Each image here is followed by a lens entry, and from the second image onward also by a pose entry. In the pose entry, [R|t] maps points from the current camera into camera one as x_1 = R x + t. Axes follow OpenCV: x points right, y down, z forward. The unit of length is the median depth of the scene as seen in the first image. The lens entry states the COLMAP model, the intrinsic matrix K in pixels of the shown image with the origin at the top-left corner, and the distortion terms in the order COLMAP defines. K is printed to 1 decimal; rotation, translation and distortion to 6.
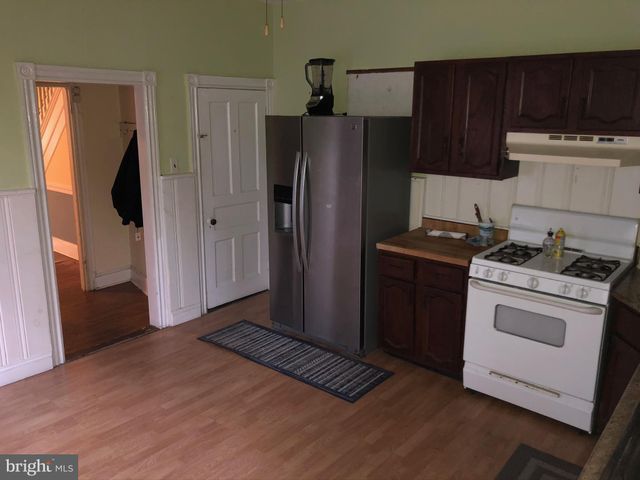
lens RADIAL K [[525.3, 0, 321.8], [0, 525.3, 238.0], [0, 0, 1]] dist [0.009692, -0.011267]
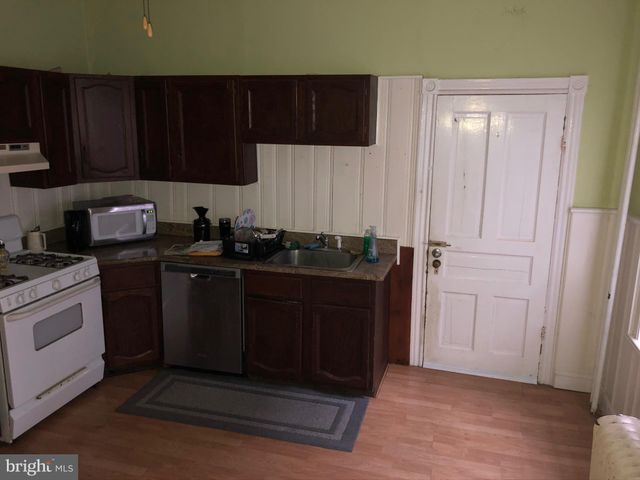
lens RADIAL K [[525.3, 0, 321.3], [0, 525.3, 240.0], [0, 0, 1]] dist [0.009692, -0.011267]
pose [[-0.412280, -0.217971, 0.884598, -0.734562], [0.193495, 0.927857, 0.318812, -0.232711], [-0.890272, 0.302605, -0.340360, 0.862841]]
